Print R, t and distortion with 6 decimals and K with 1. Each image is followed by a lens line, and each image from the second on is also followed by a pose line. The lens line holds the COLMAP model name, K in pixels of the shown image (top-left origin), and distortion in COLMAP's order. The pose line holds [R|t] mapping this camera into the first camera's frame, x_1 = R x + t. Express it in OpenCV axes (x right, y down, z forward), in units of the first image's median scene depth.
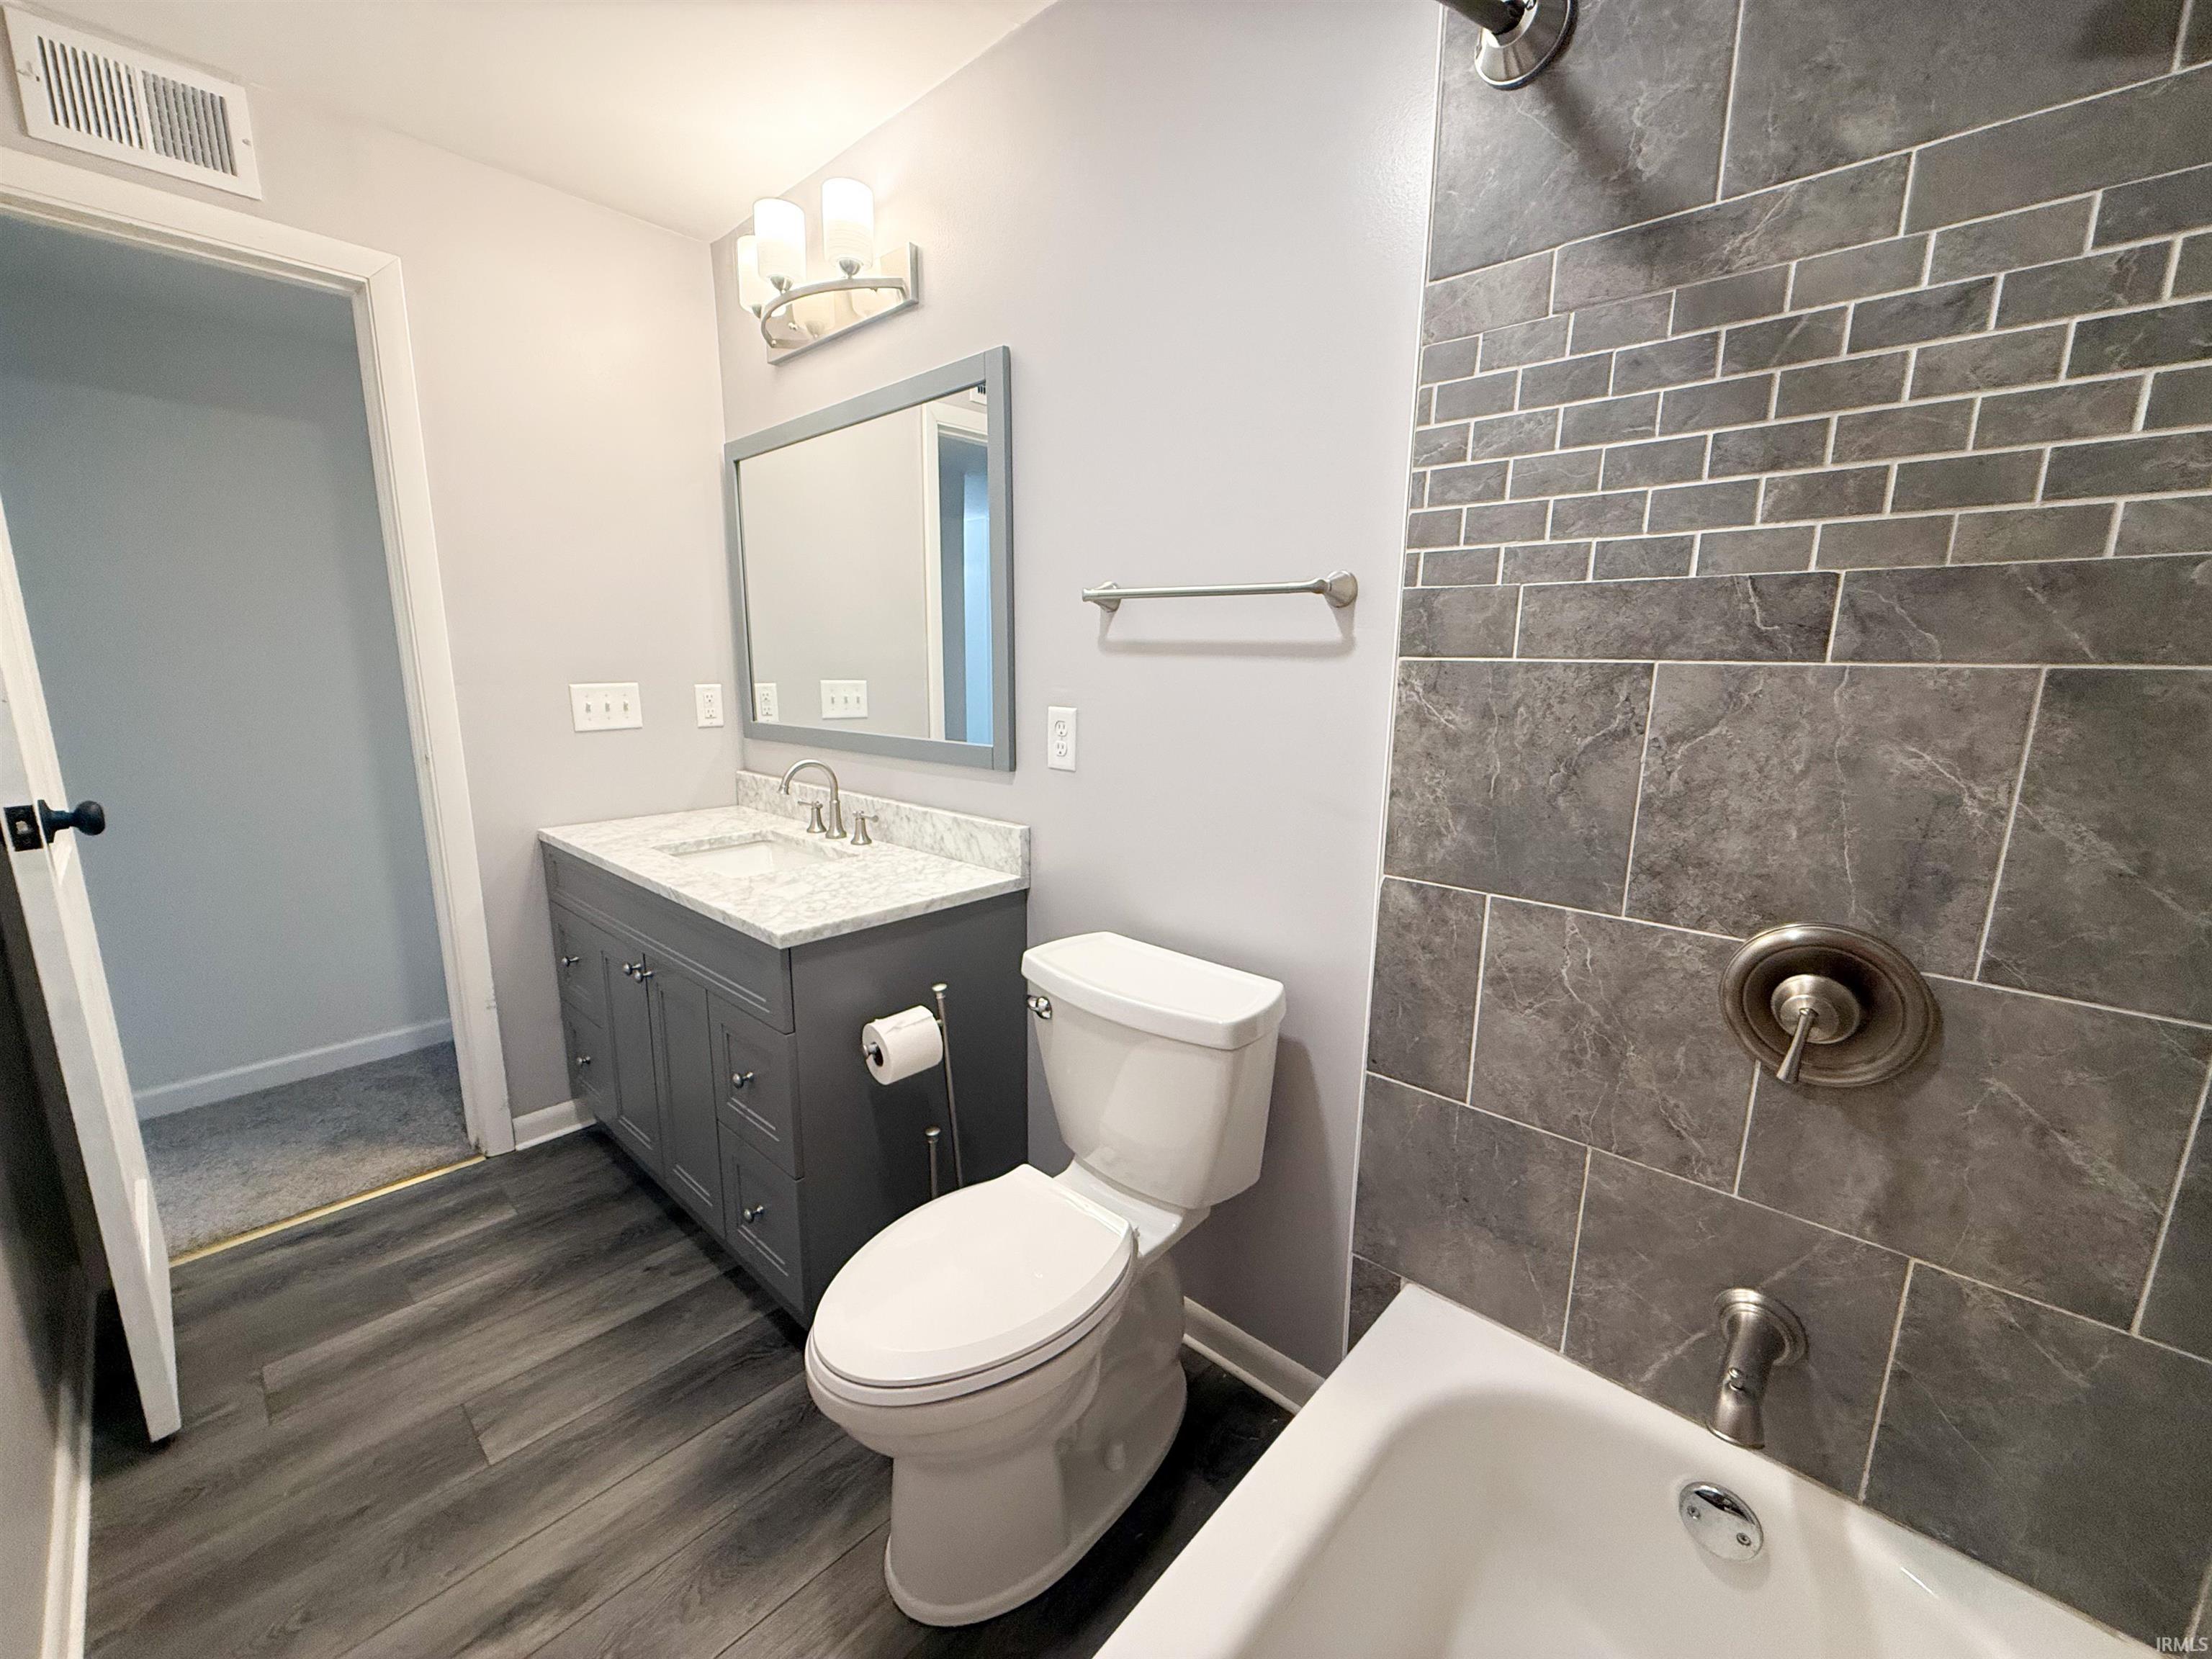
lens RADIAL K [[882.6, 0, 1106.0], [0, 882.6, 829.5], [0, 0, 1]] dist [-0.000009, 0.000137]
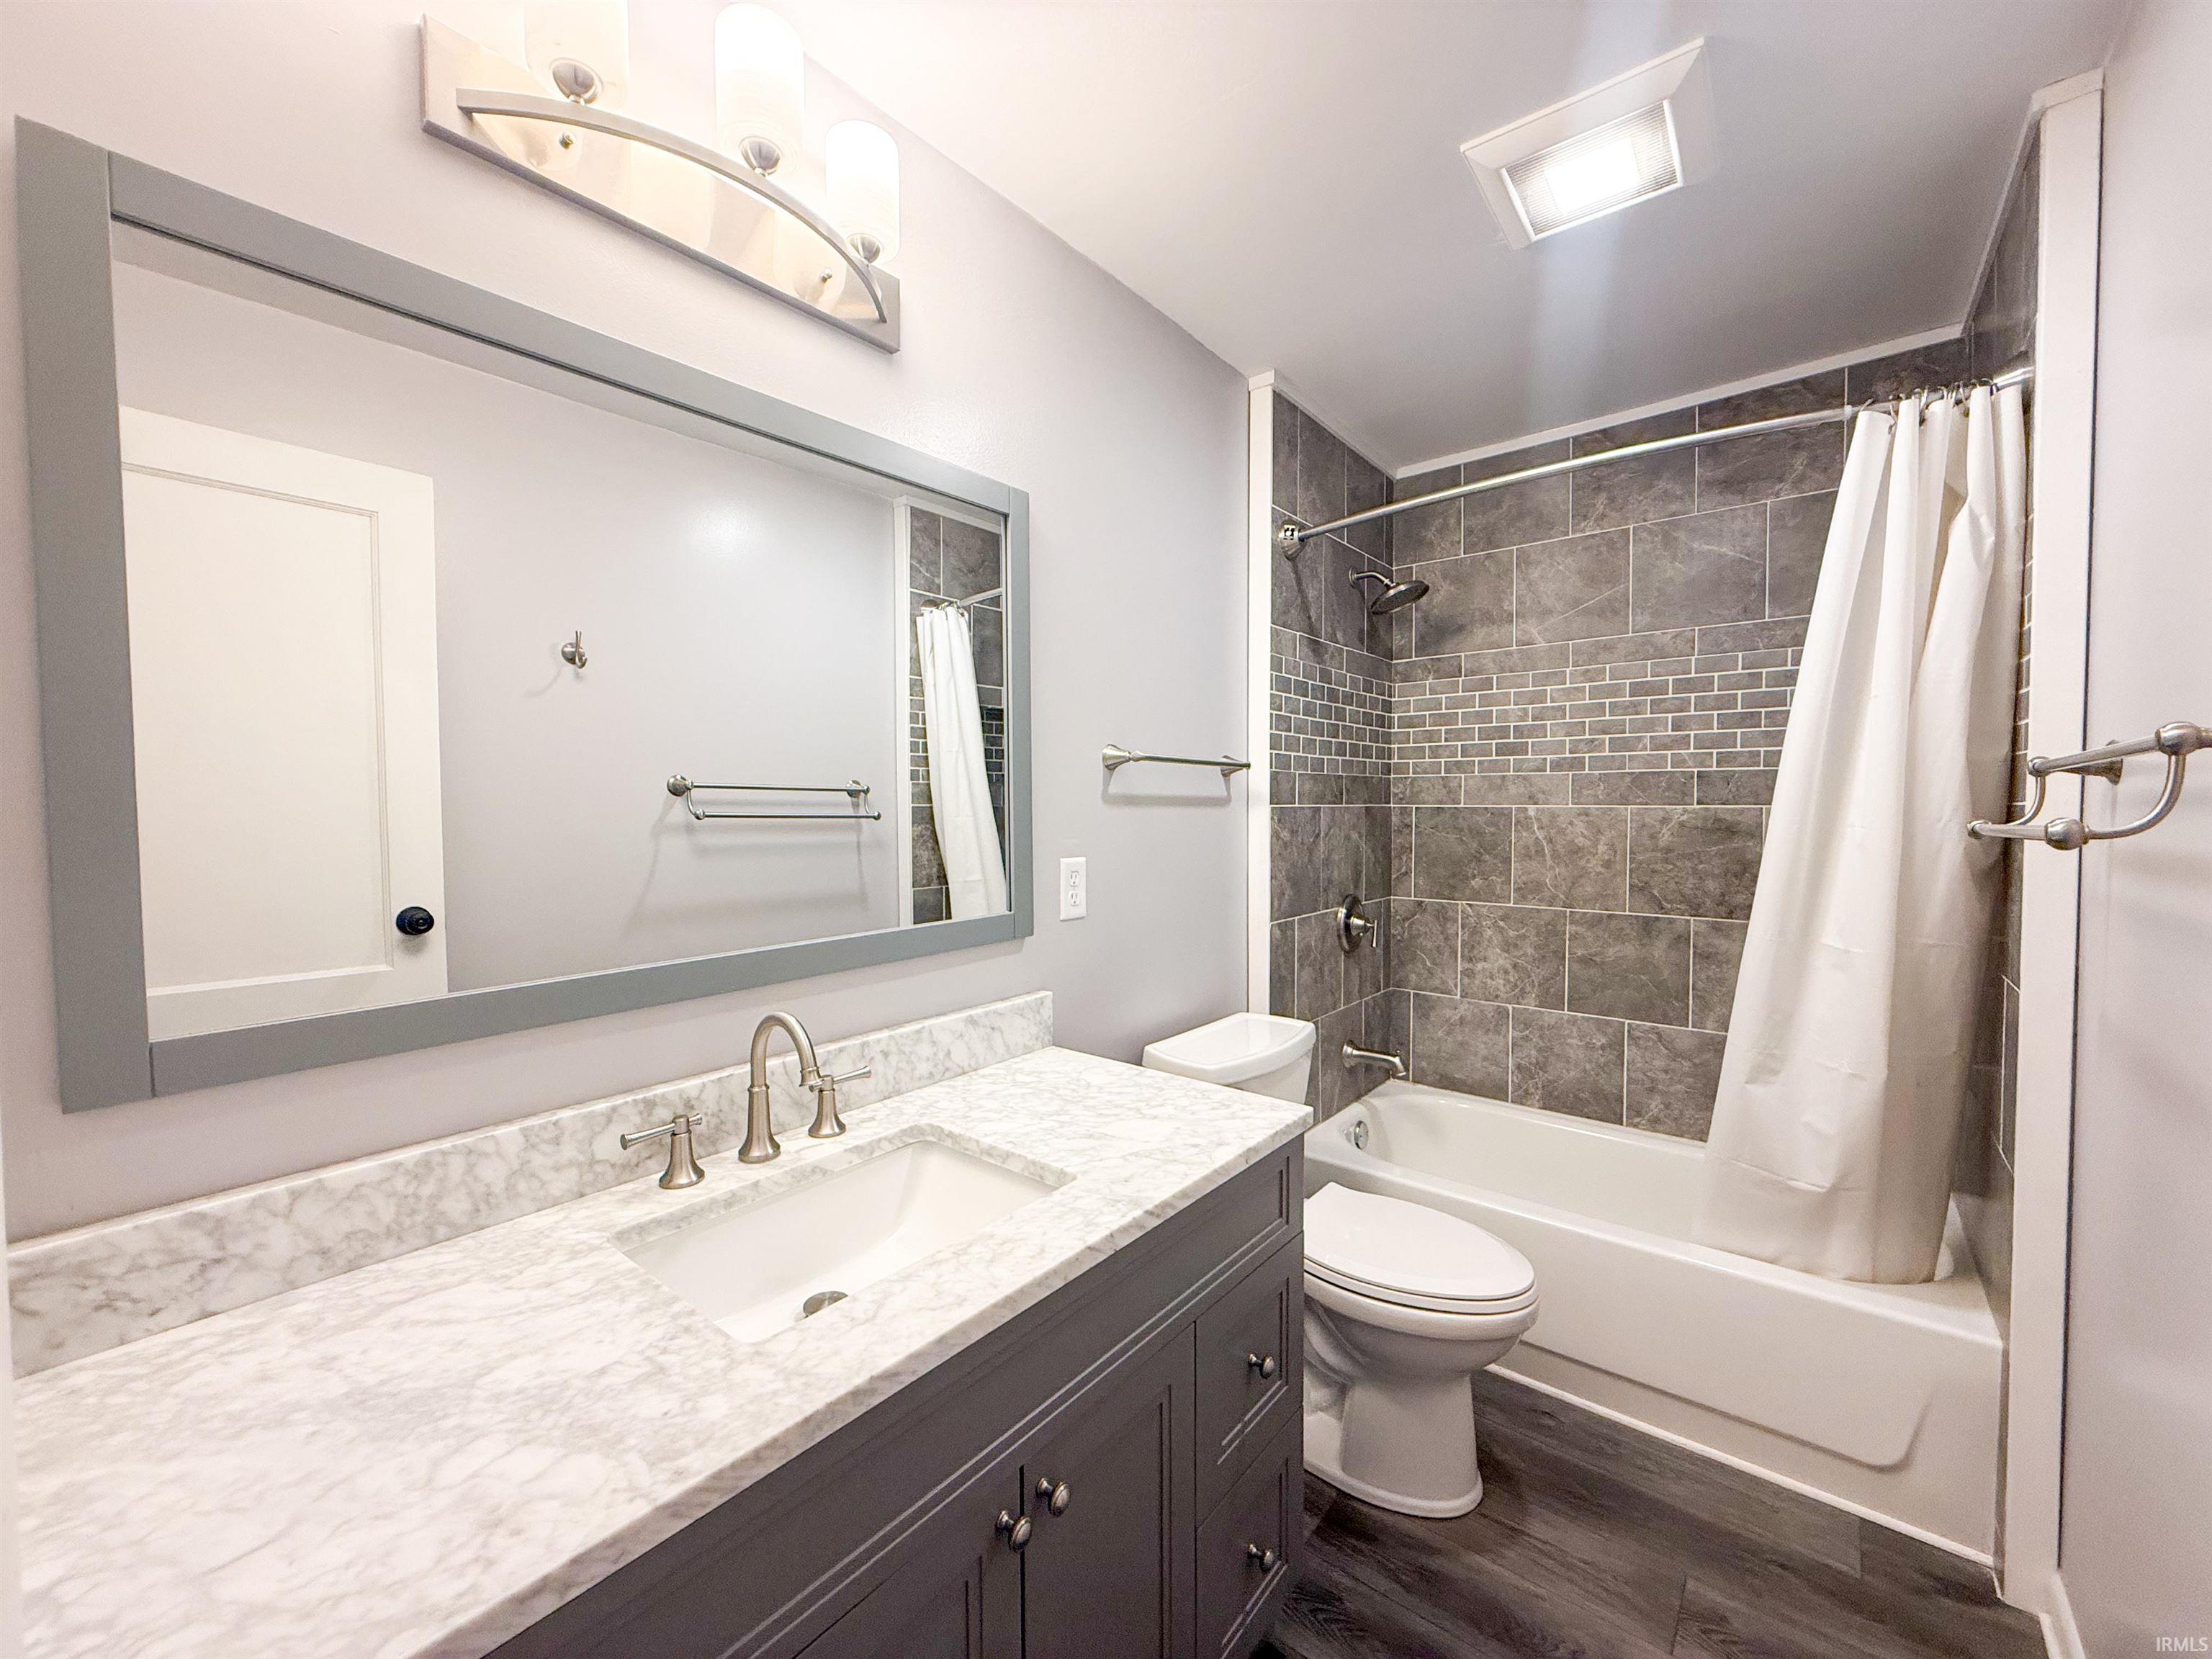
lens RADIAL K [[882.6, 0, 1106.0], [0, 882.6, 829.5], [0, 0, 1]] dist [-0.000009, 0.000137]
pose [[-0.060082, -0.047429, 0.997066, -1.165697], [0.187104, 0.980631, 0.057922, -0.243110], [-0.980501, 0.190035, -0.050044, 1.101610]]
